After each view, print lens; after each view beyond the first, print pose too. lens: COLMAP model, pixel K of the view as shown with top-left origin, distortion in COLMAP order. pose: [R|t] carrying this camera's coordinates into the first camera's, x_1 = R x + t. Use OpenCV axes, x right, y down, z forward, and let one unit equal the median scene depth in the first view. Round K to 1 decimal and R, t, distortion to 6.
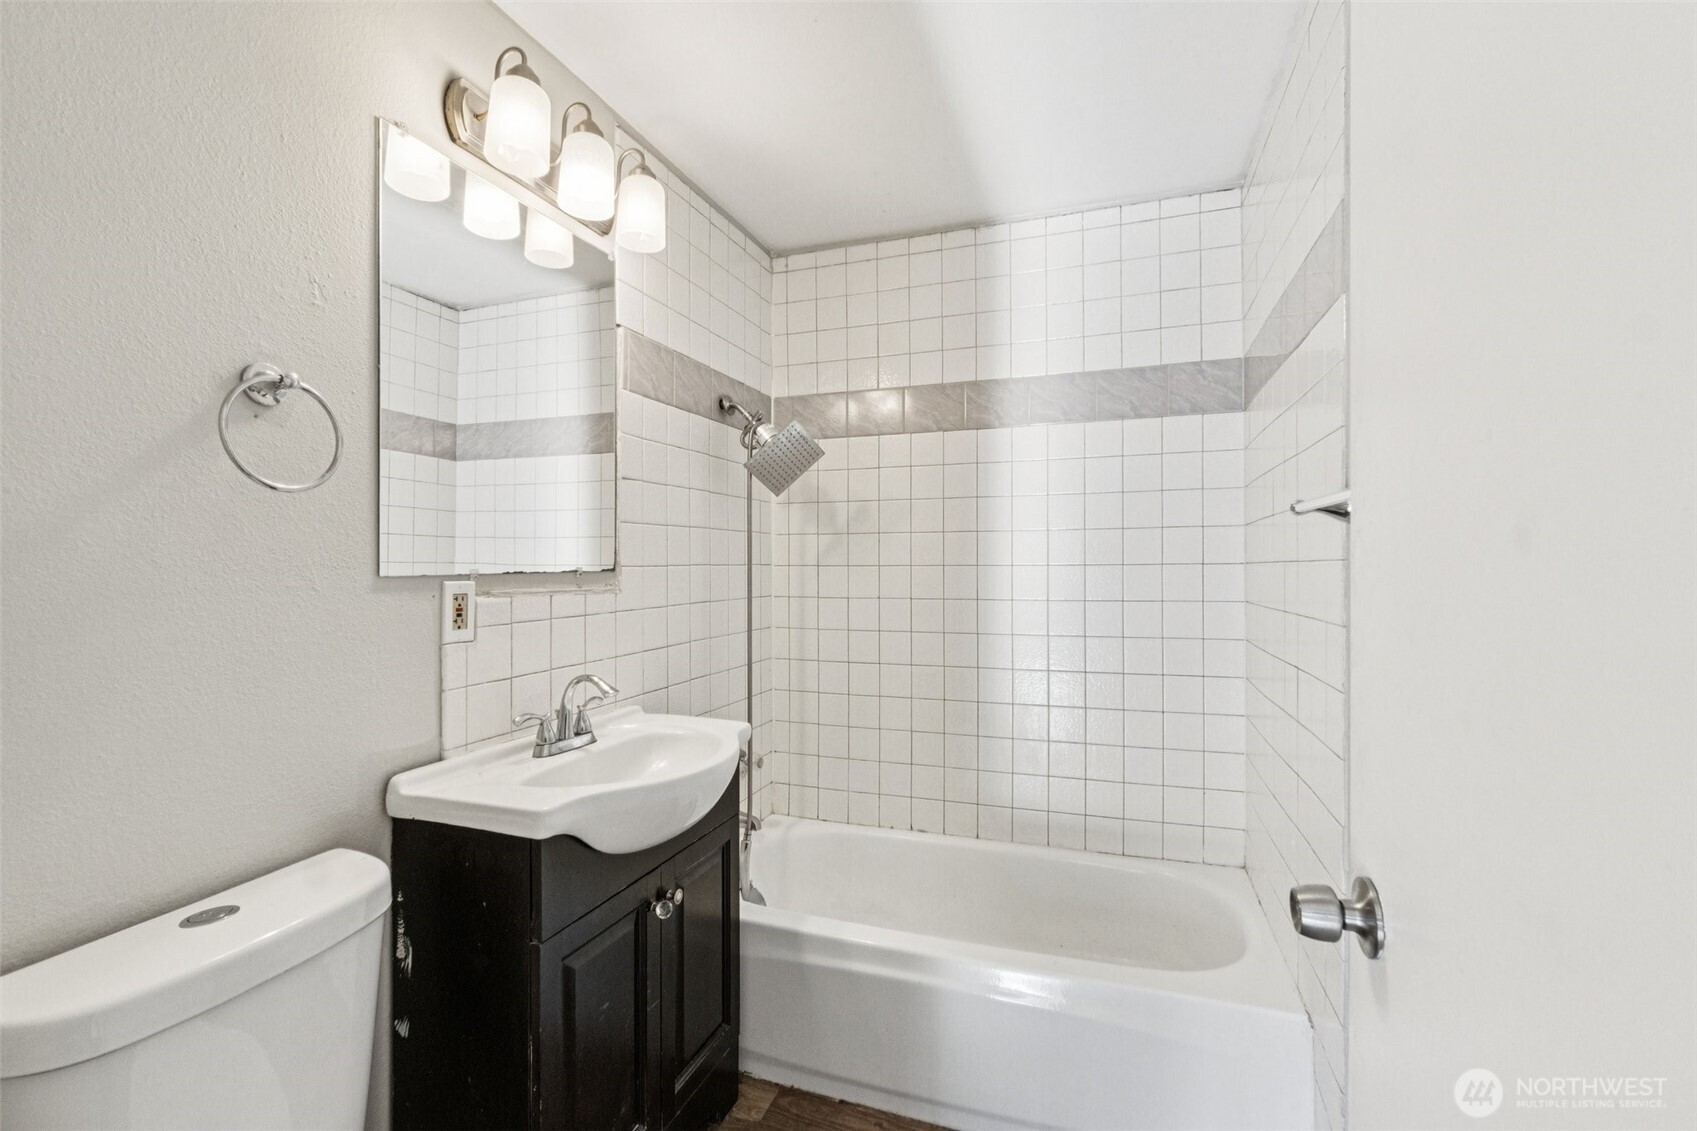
lens RADIAL K [[733.0, 0, 848.0], [0, 733.0, 564.0], [0, 0, 1]] dist [-0.009674, -0.000714]
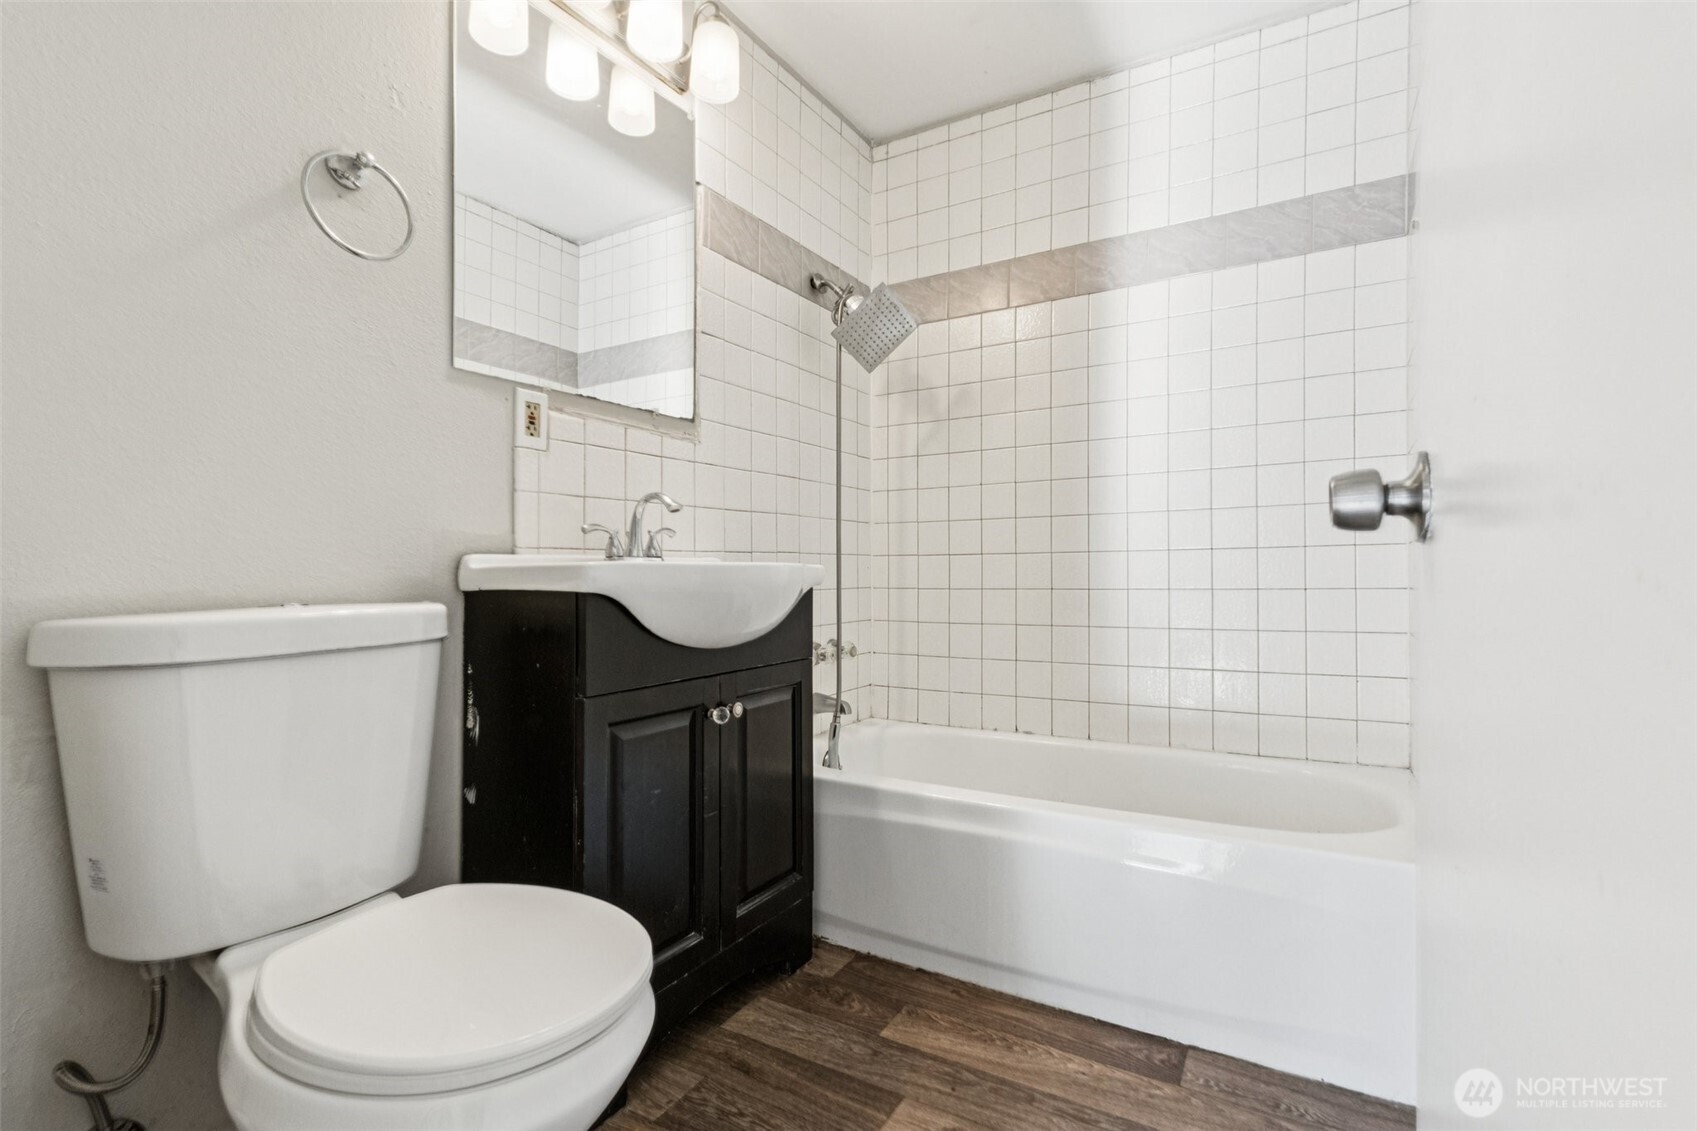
lens RADIAL K [[776.4, 0, 852.8], [0, 776.4, 564.0], [0, 0, 1]] dist [-0.004383, -0.000957]
pose [[0.981891, -0.005975, -0.189354, 0.094642], [0.004286, 0.999947, -0.009330, 0.216833], [0.189400, 0.008349, 0.981864, 0.004598]]
